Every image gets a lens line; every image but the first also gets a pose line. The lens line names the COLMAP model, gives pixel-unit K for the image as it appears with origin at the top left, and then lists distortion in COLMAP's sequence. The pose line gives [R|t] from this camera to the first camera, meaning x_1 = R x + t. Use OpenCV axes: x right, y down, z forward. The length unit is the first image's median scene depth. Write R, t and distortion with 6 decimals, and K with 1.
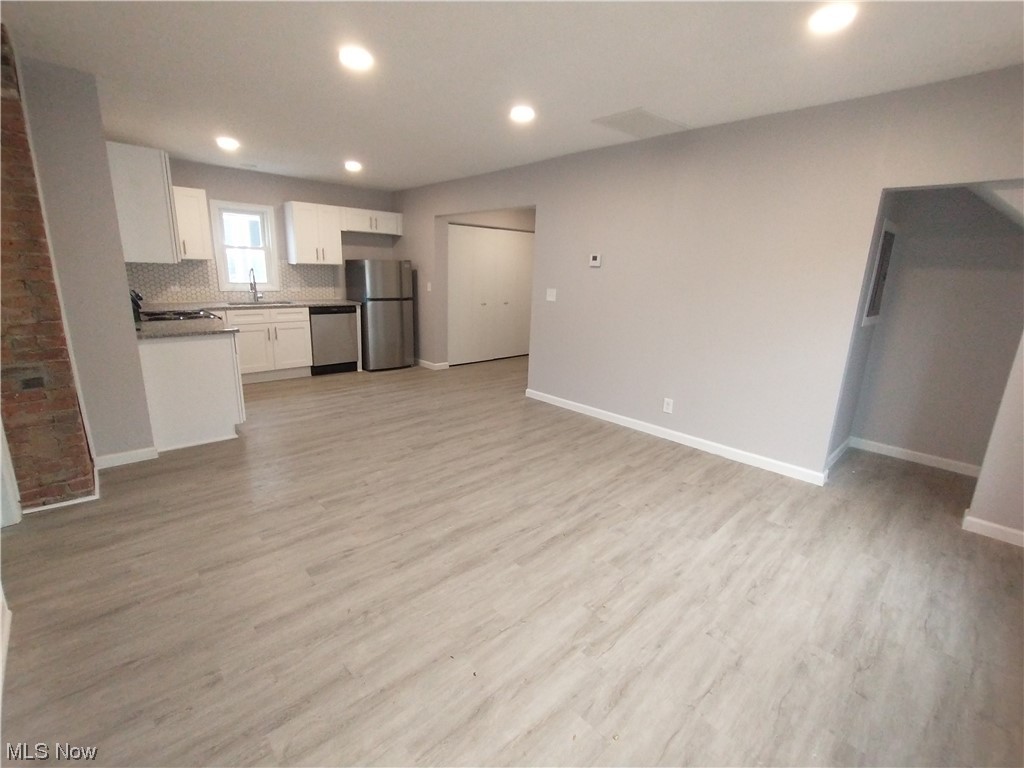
lens RADIAL K [[458.6, 0, 514.9], [0, 458.6, 377.4], [0, 0, 1]] dist [-0.002896, 0.000437]
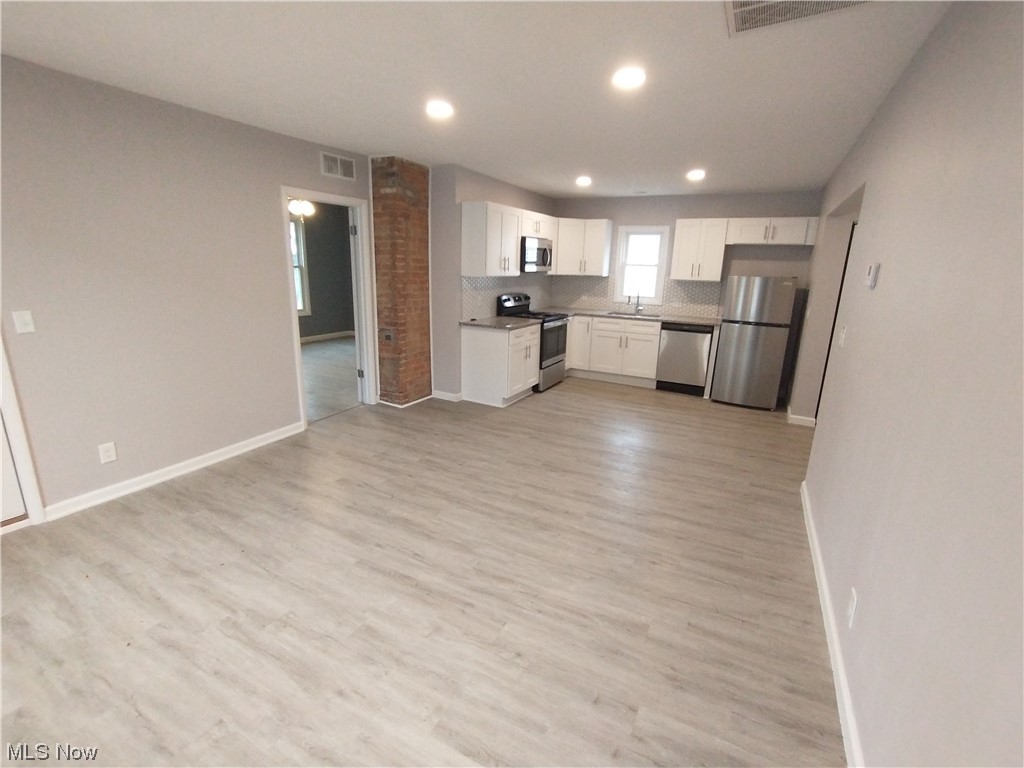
lens RADIAL K [[458.6, 0, 514.9], [0, 458.6, 377.4], [0, 0, 1]] dist [-0.002896, 0.000437]
pose [[0.319576, 0.201870, -0.925808, 0.643569], [-0.238363, 0.962751, 0.127646, -0.137115], [0.917090, 0.179885, 0.355790, 0.569337]]
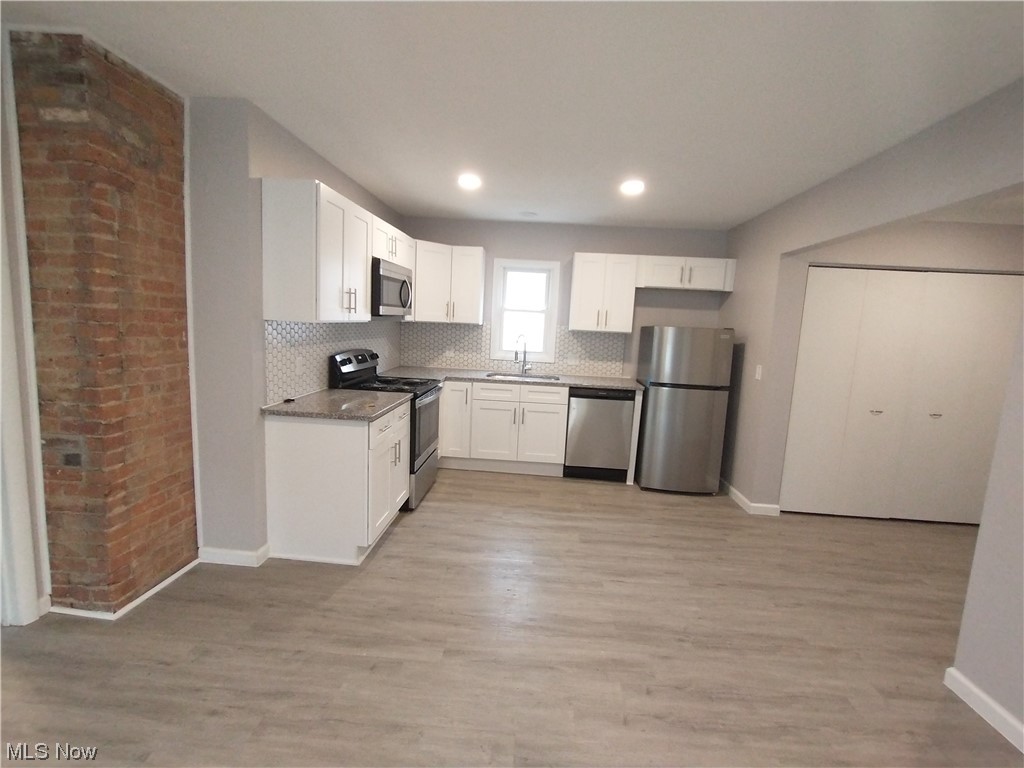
lens RADIAL K [[458.6, 0, 514.9], [0, 458.6, 377.4], [0, 0, 1]] dist [-0.002896, 0.000437]
pose [[0.685395, 0.087415, -0.722906, 0.044923], [-0.195516, 0.978405, -0.067061, -0.157933], [0.701432, 0.187303, 0.687685, 0.659774]]
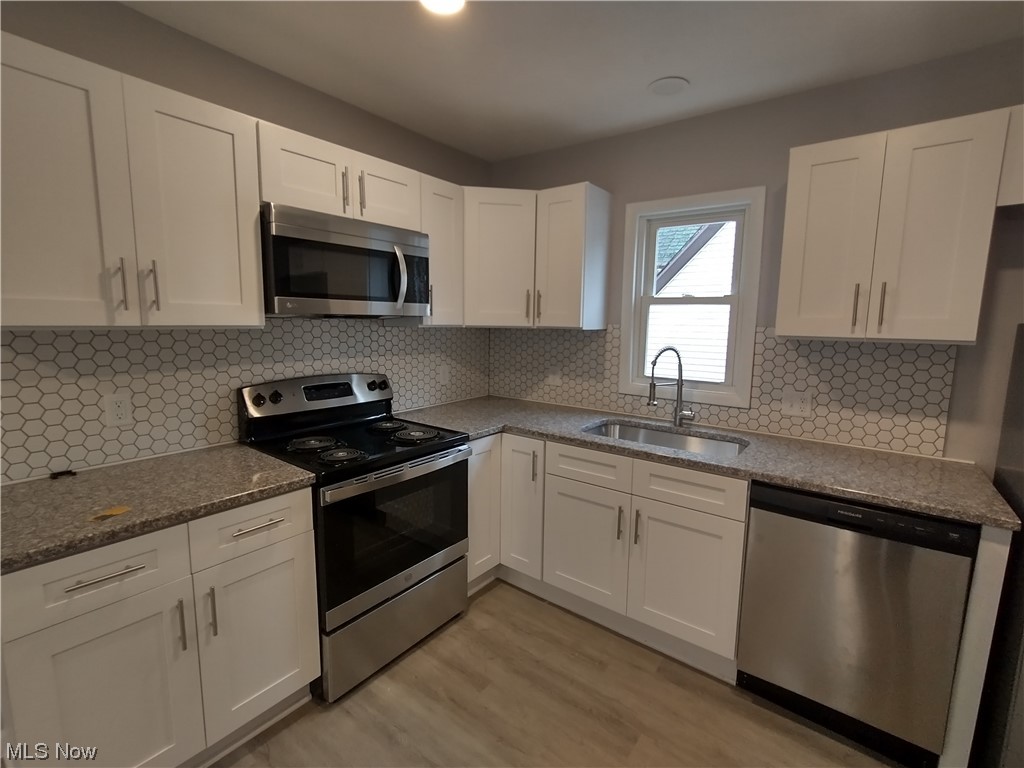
lens RADIAL K [[458.6, 0, 514.9], [0, 458.6, 377.4], [0, 0, 1]] dist [-0.002896, 0.000437]
pose [[0.166572, 0.088613, -0.982039, -0.294484], [-0.243704, 0.968755, 0.046078, -0.303705], [0.955438, 0.231651, 0.182963, 1.227270]]
